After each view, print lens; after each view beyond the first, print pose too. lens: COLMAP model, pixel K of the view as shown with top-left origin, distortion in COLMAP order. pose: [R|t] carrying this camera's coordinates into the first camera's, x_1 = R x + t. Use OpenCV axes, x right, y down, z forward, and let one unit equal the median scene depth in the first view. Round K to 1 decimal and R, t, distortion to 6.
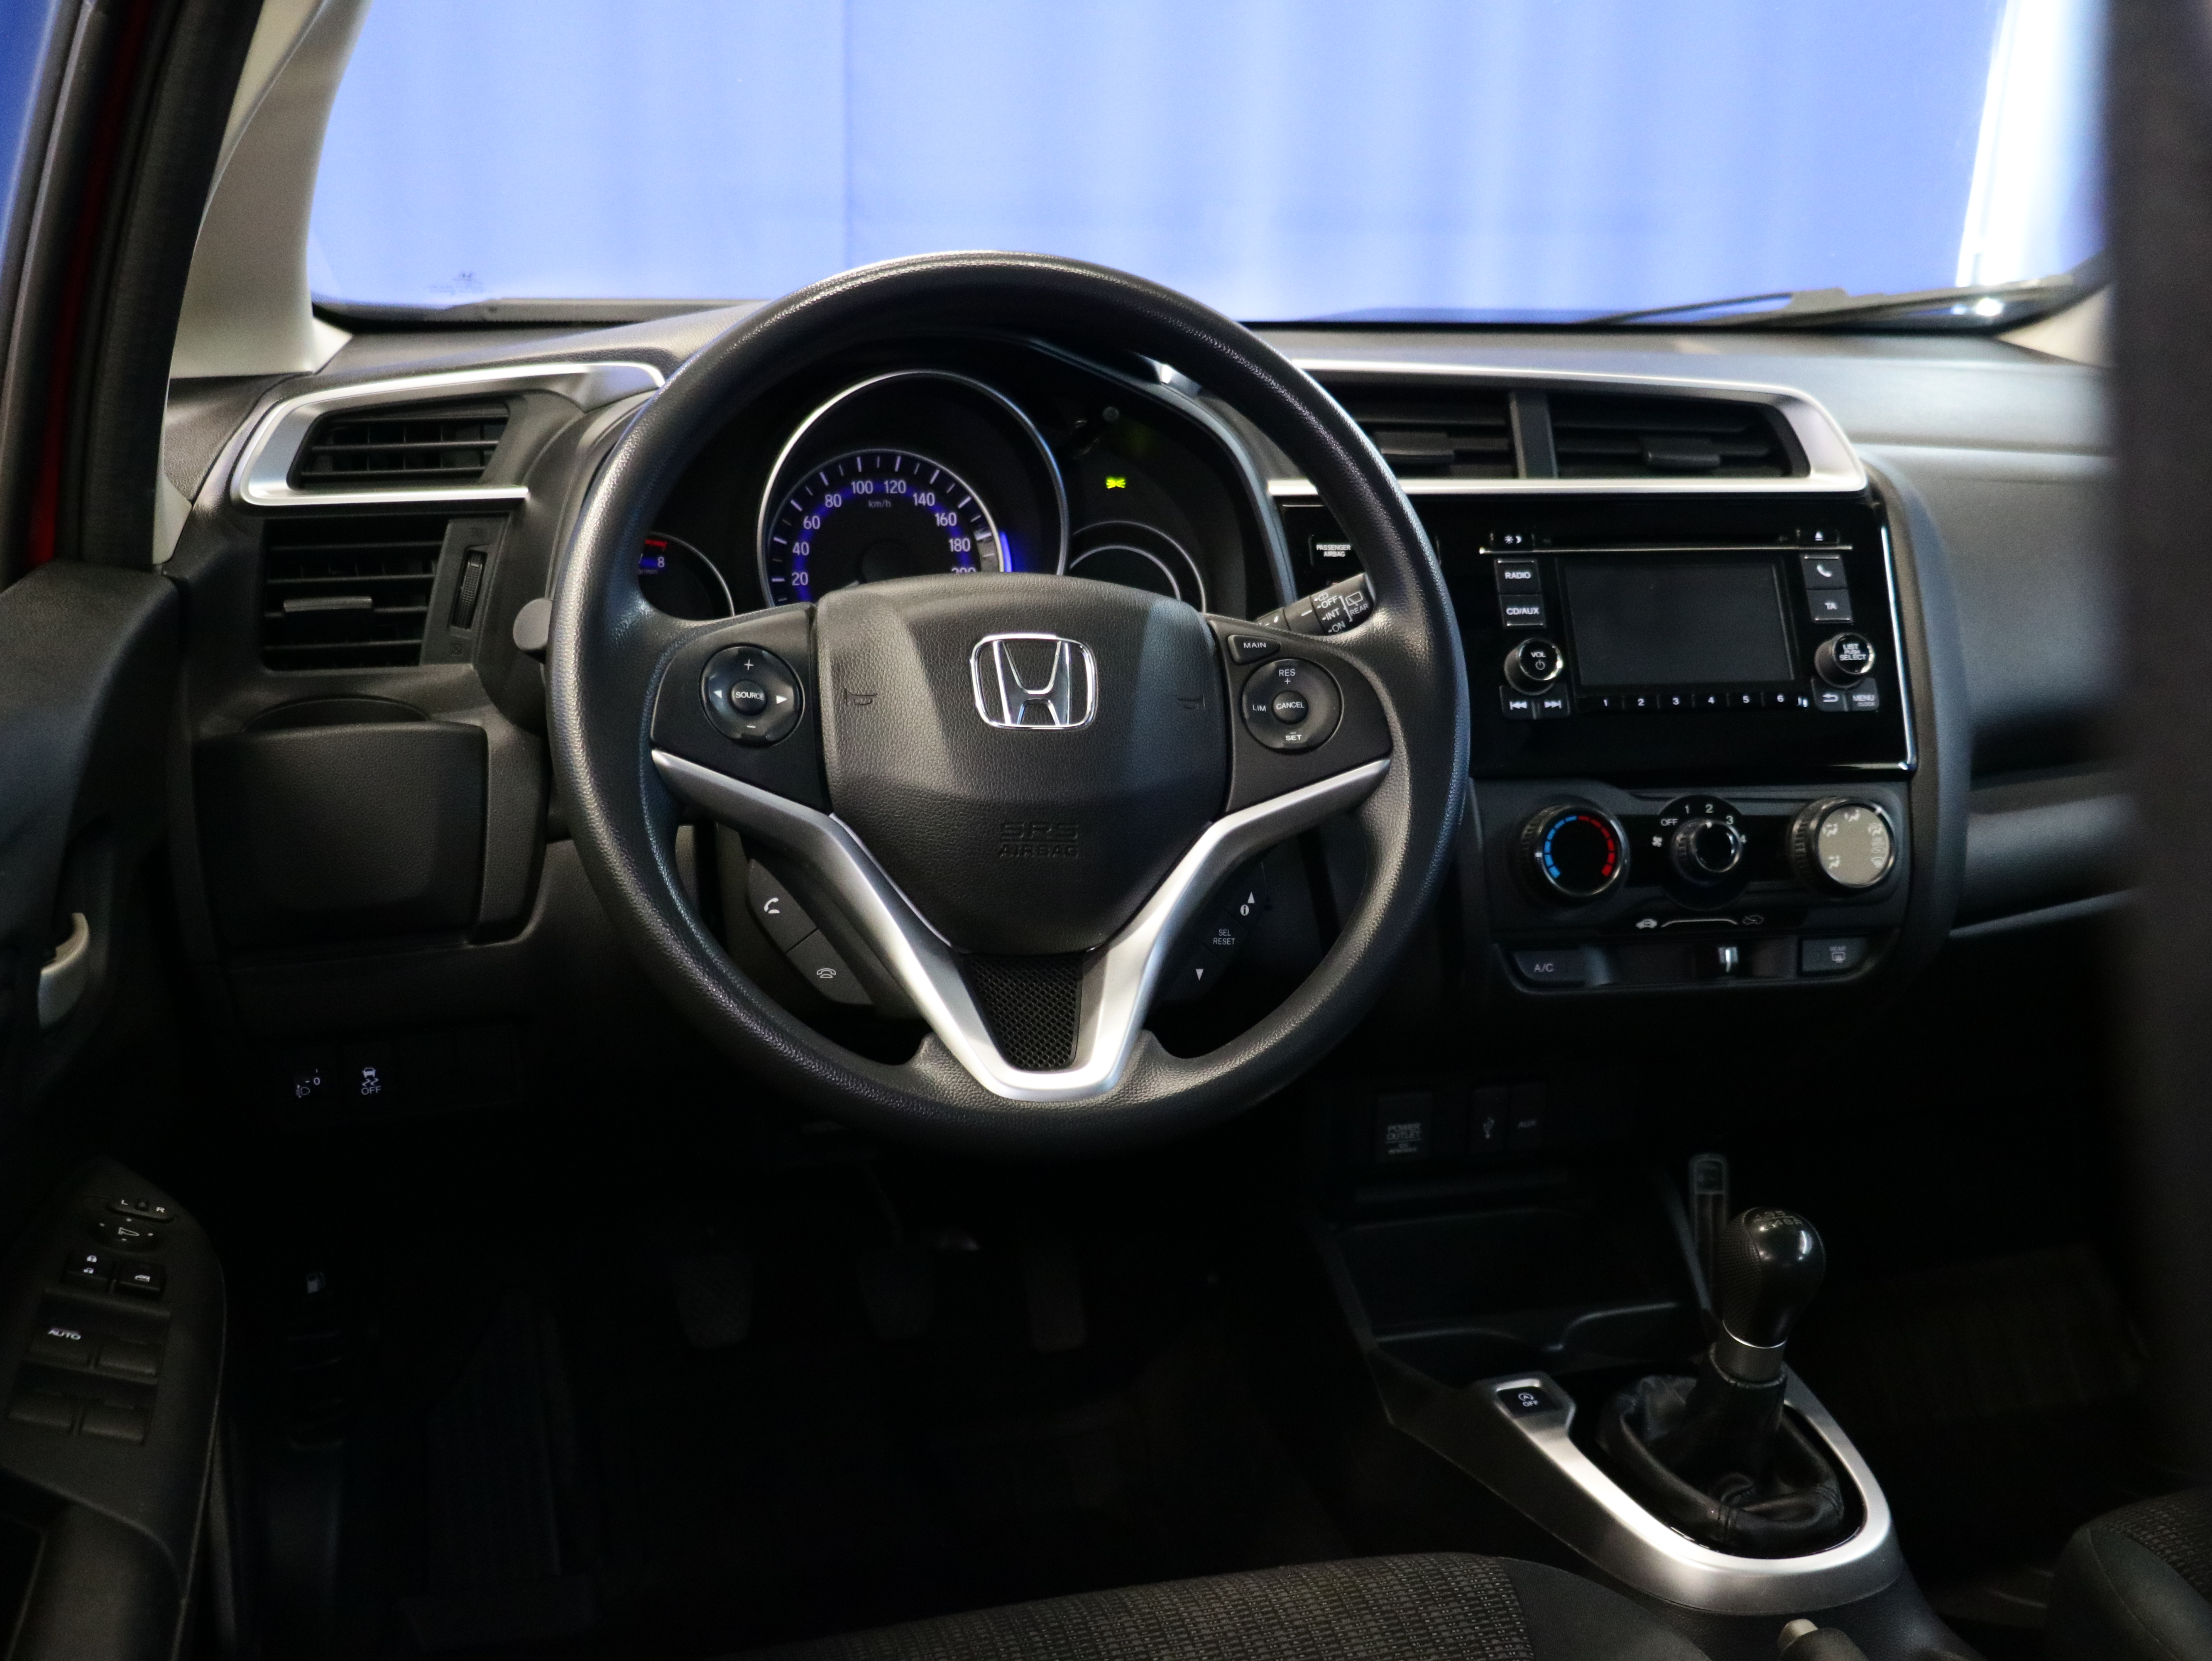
lens RADIAL K [[2214.1, 0, 1095.3], [0, 2214.1, 829.2], [0, 0, 1]] dist [-0.046558, 0.055472]
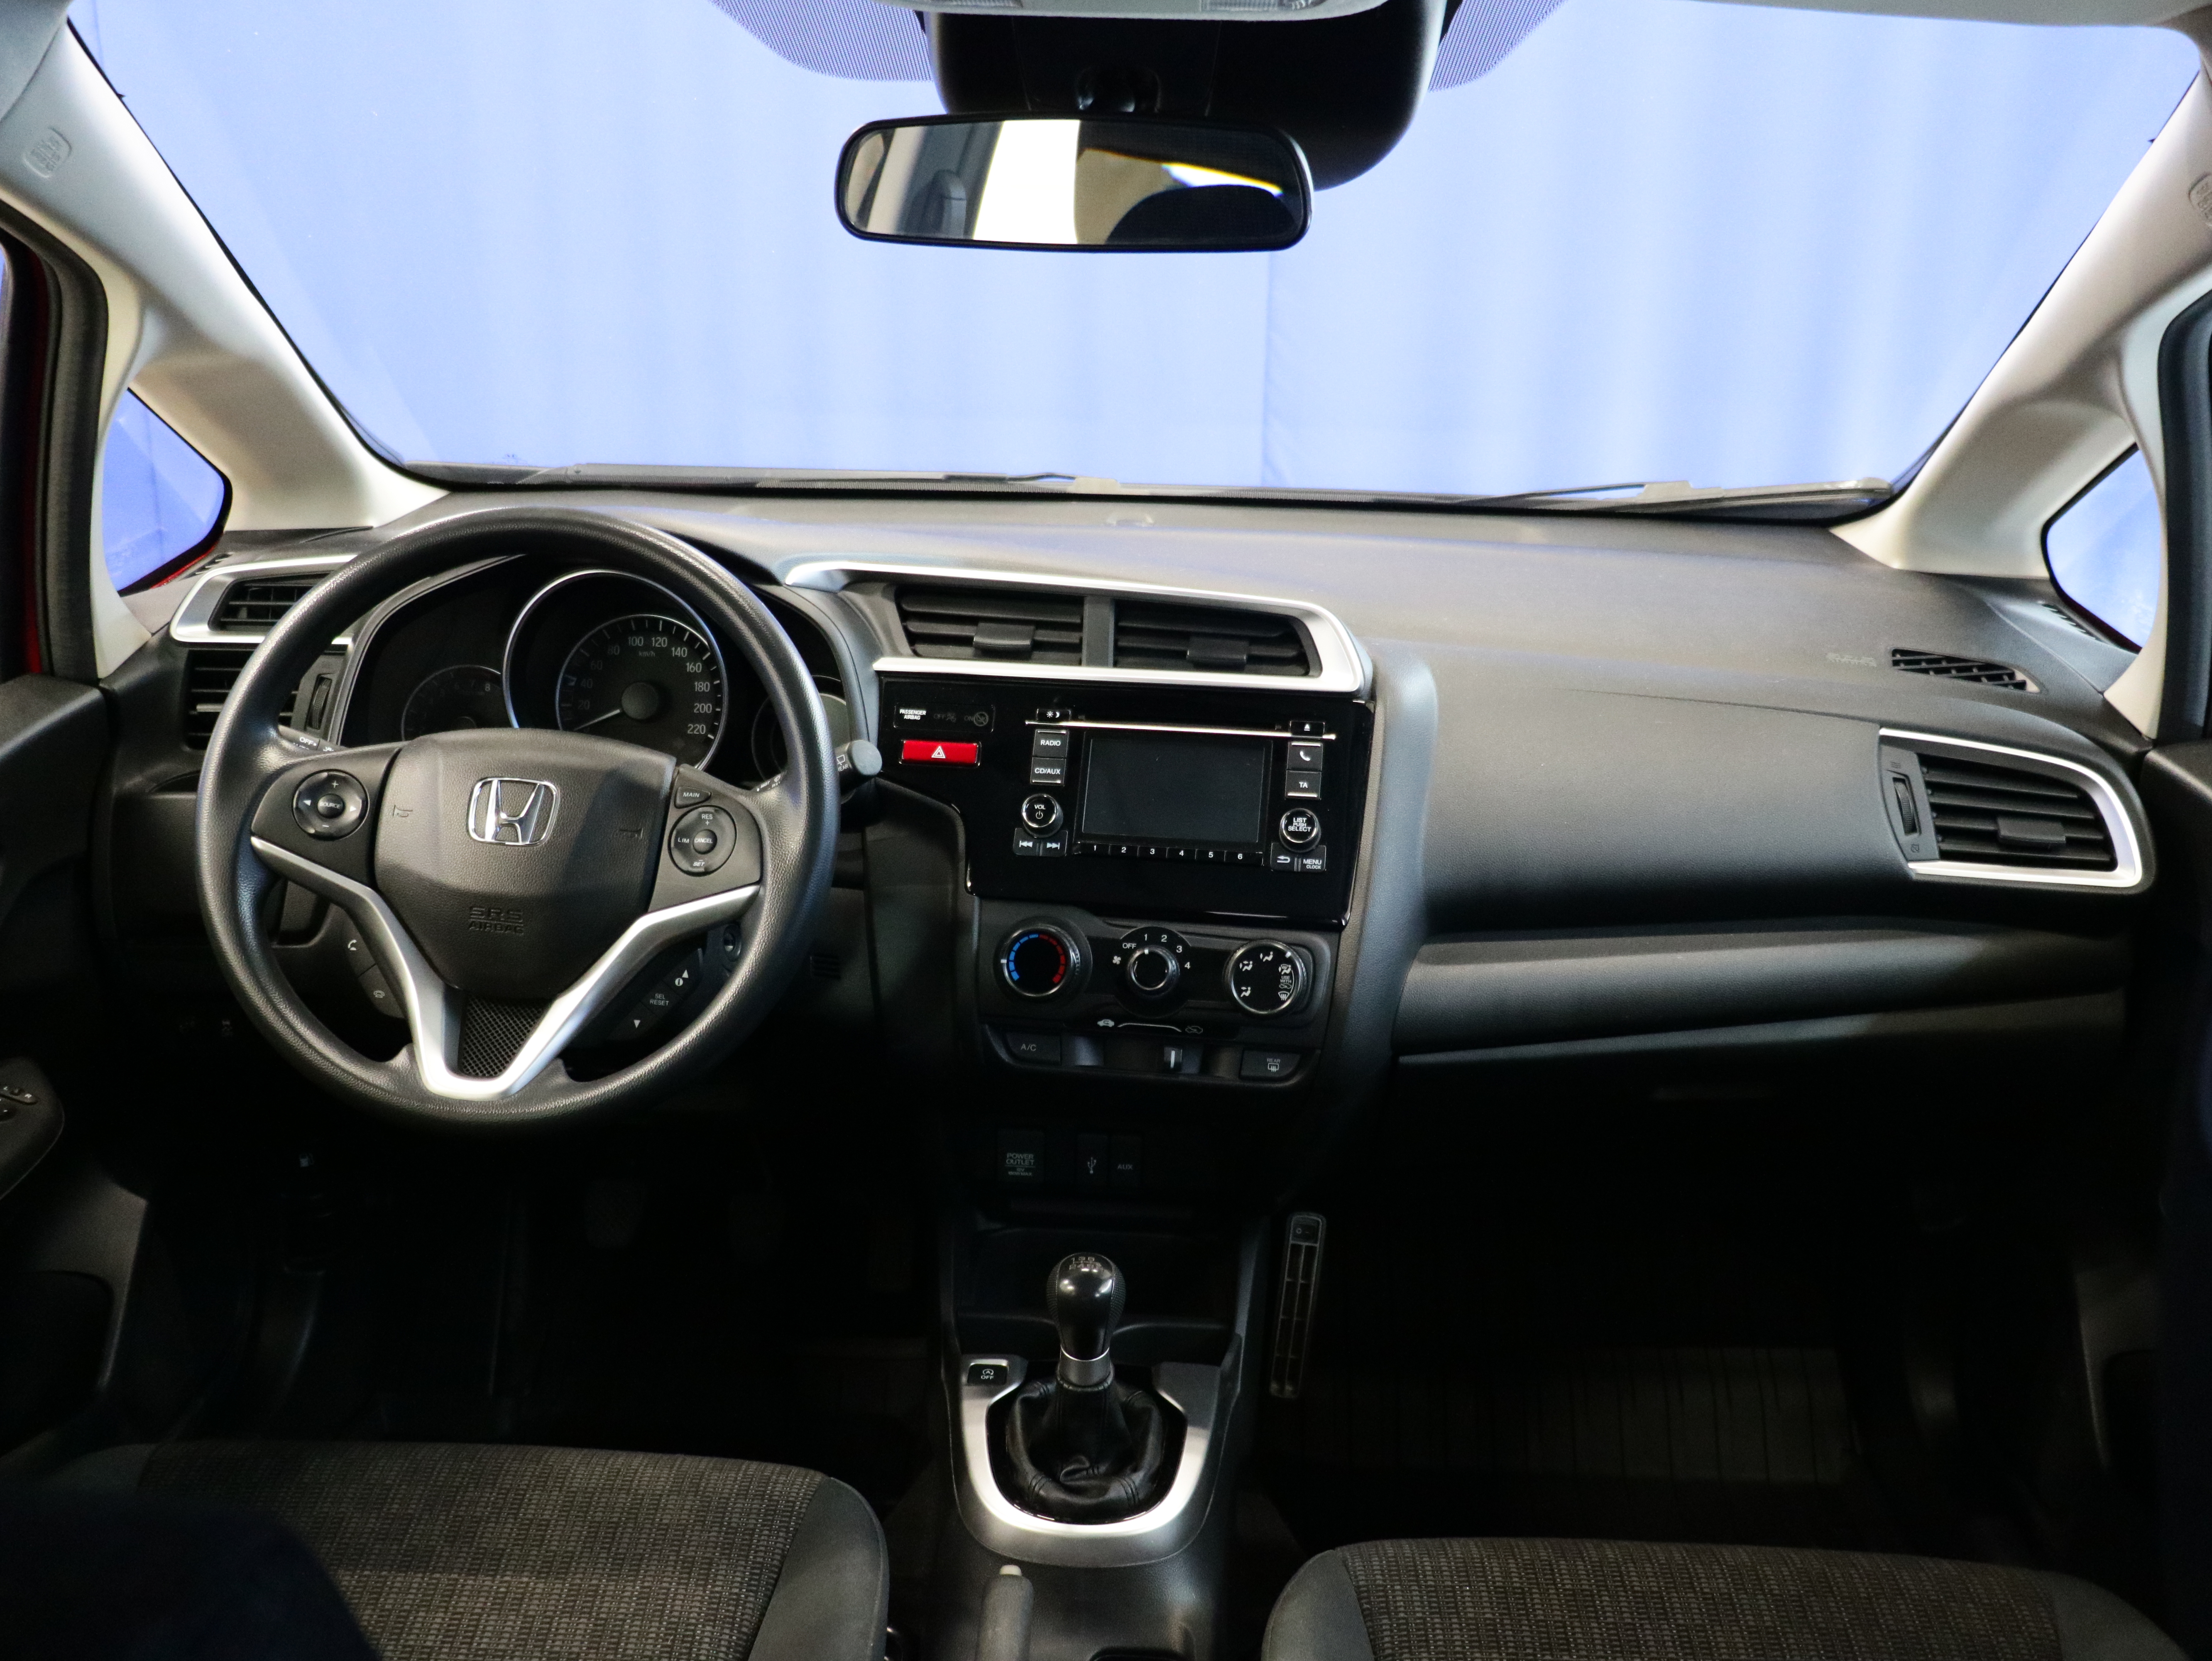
lens RADIAL K [[1959.9, 0, 1101.4], [0, 1959.9, 848.3], [0, 0, 1]] dist [-0.025367, 0.023684]
pose [[0.953035, 0.090662, -0.288971, 0.567982], [-0.087817, 0.995875, 0.022824, -0.083983], [0.289849, 0.003624, 0.957066, -0.089337]]
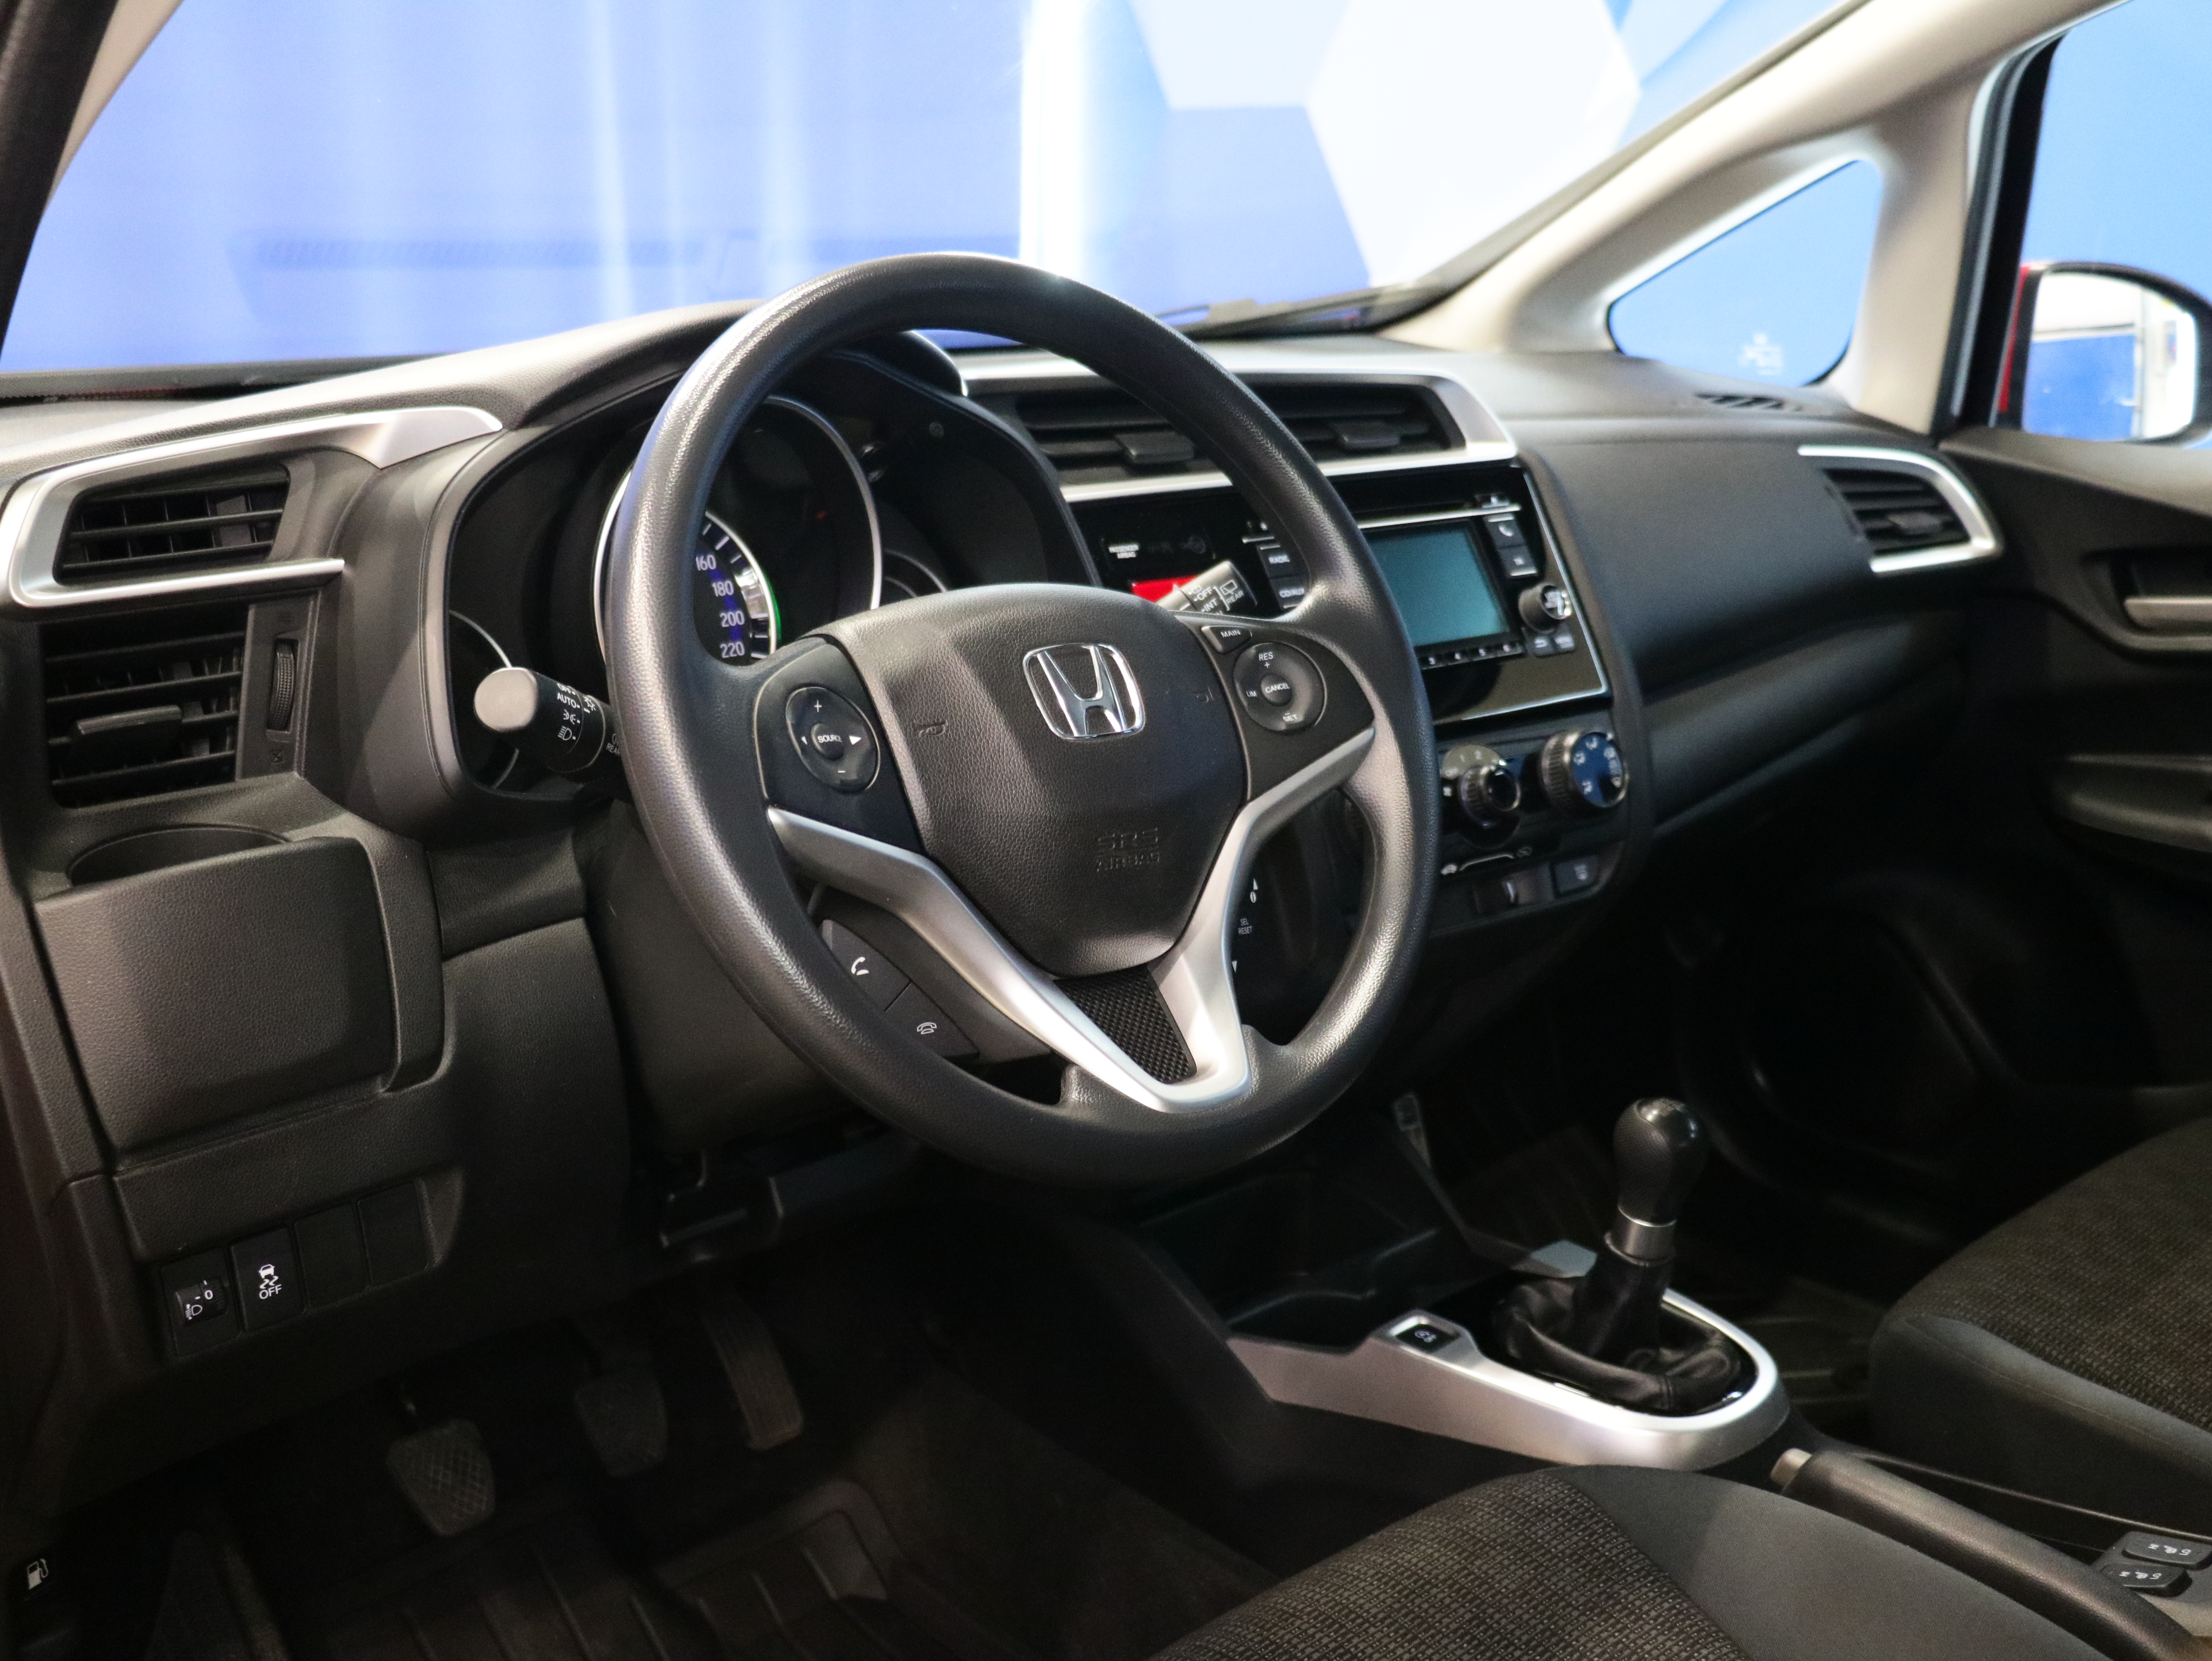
lens RADIAL K [[2214.1, 0, 1095.3], [0, 2214.1, 829.2], [0, 0, 1]] dist [-0.046558, 0.055472]
pose [[0.896637, -0.144995, 0.418353, -0.348007], [0.157618, 0.987490, 0.004433, -0.008002], [-0.413762, 0.061965, 0.908274, 0.099875]]
